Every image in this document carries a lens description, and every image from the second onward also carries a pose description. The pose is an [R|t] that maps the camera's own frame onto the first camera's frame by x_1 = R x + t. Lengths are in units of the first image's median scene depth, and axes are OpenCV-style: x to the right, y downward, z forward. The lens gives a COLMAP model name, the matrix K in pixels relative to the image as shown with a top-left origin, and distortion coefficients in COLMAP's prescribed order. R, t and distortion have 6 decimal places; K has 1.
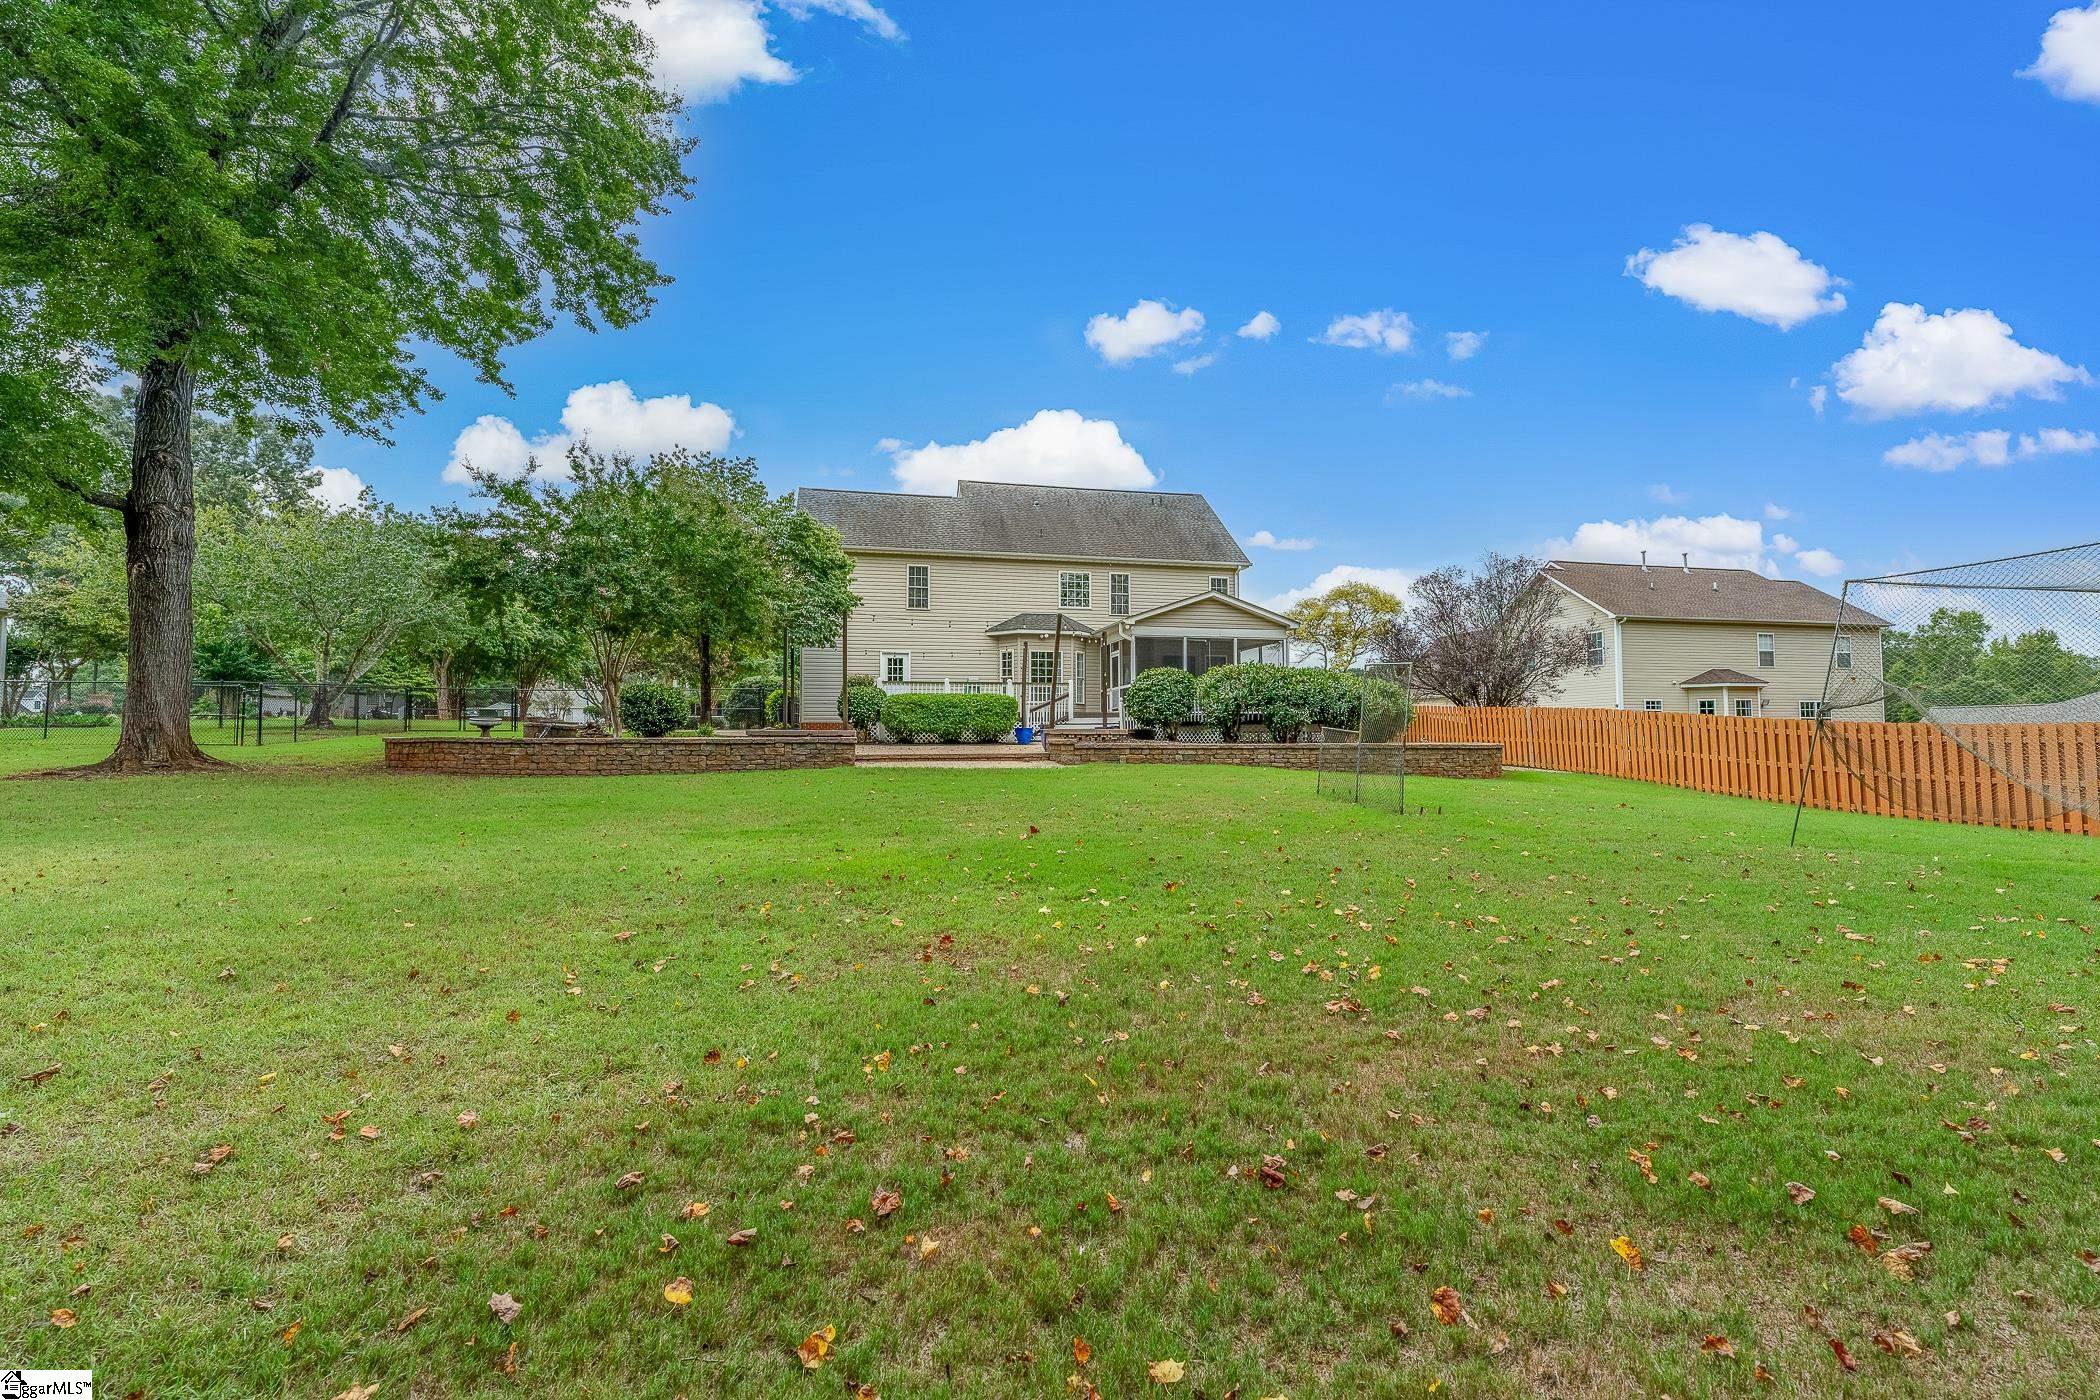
lens RADIAL K [[878.4, 0, 1049.0], [0, 878.4, 696.2], [0, 0, 1]] dist [-0.003253, -0.000129]
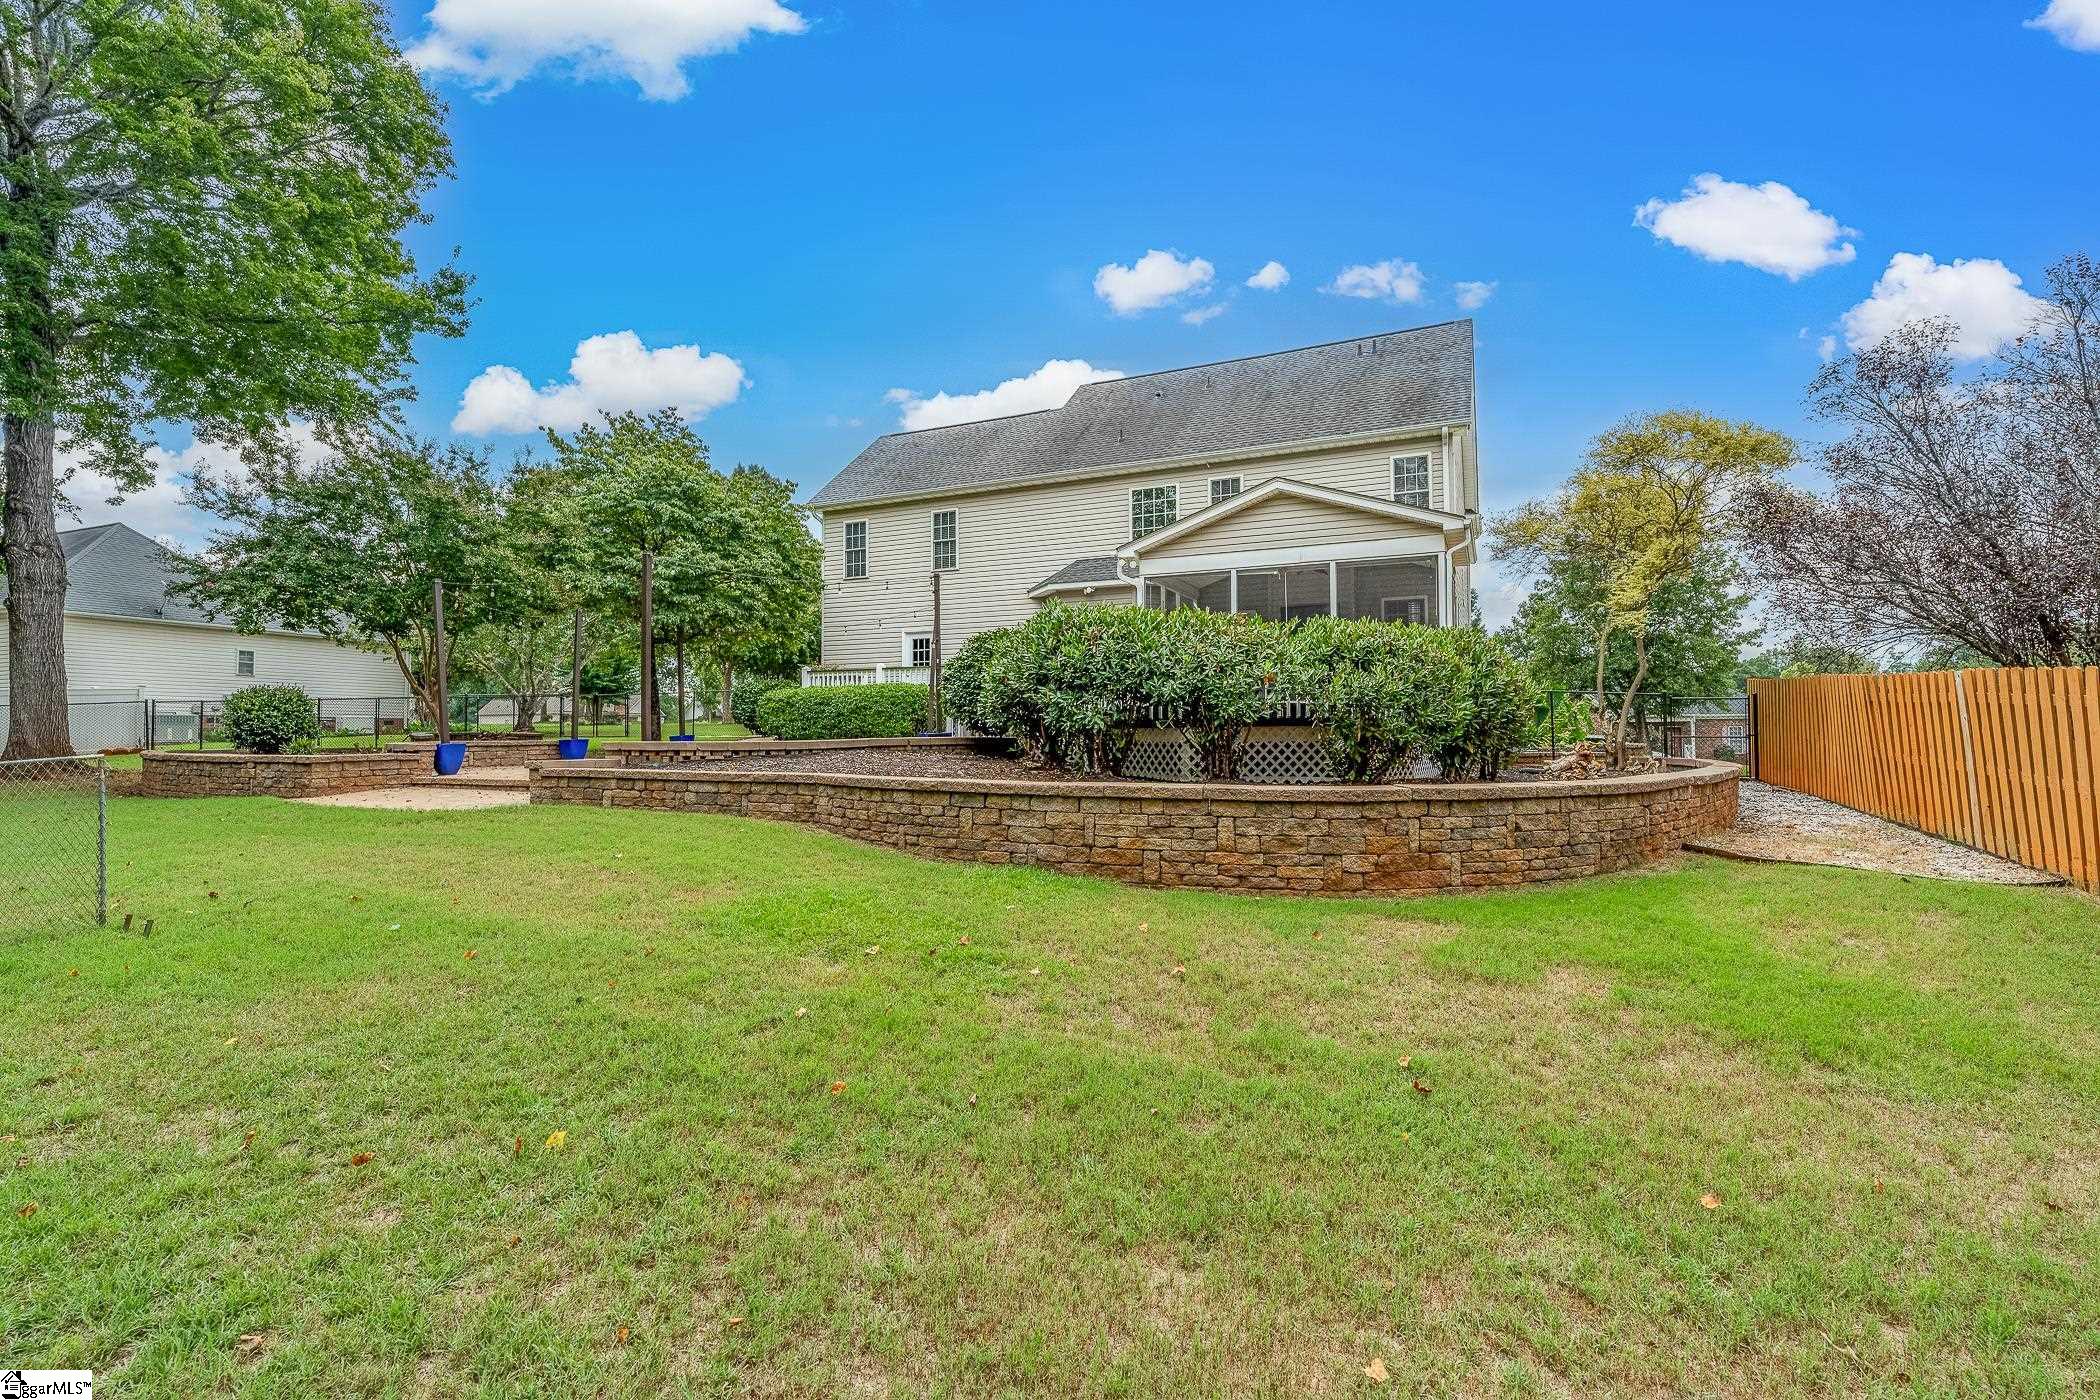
lens RADIAL K [[968.4, 0, 1052.3], [0, 968.4, 704.8], [0, 0, 1]] dist [0.004083, 0.000484]
pose [[0.792588, -0.018757, -0.609469, 0.415616], [0.031356, 0.999458, 0.010017, 0.008541], [0.608951, -0.027050, 0.792746, 0.410173]]
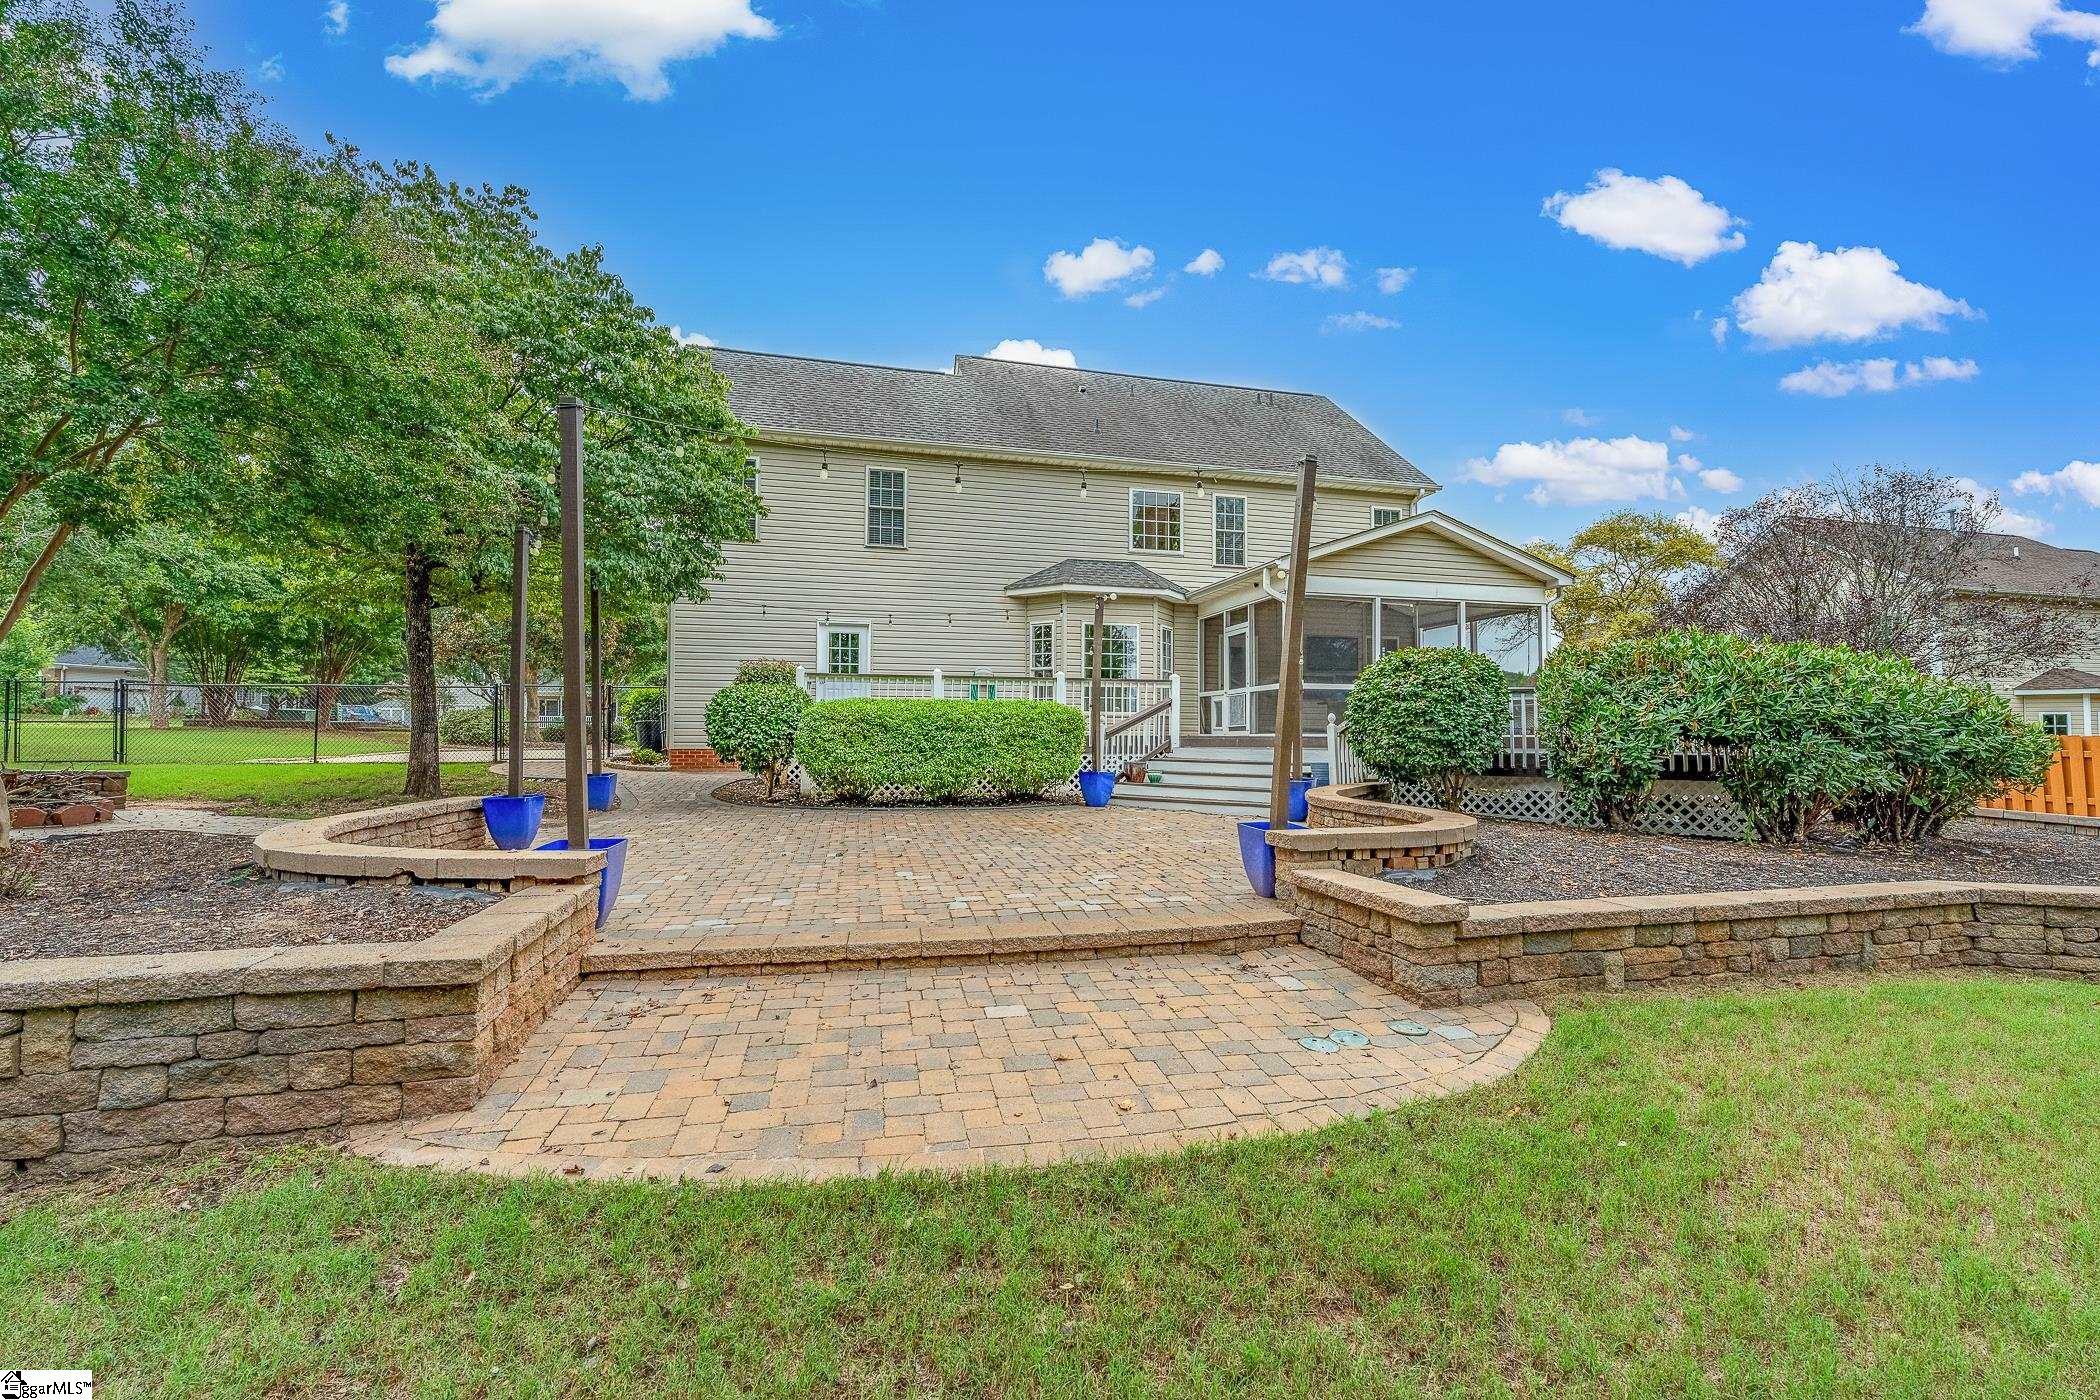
lens RADIAL K [[855.8, 0, 1056.1], [0, 855.8, 699.0], [0, 0, 1]] dist [-0.000342, -0.001080]
pose [[0.999536, 0.007952, 0.029408, -0.055639], [-0.008162, 0.999942, 0.007022, -0.006283], [-0.029351, -0.007258, 0.999543, 0.450025]]
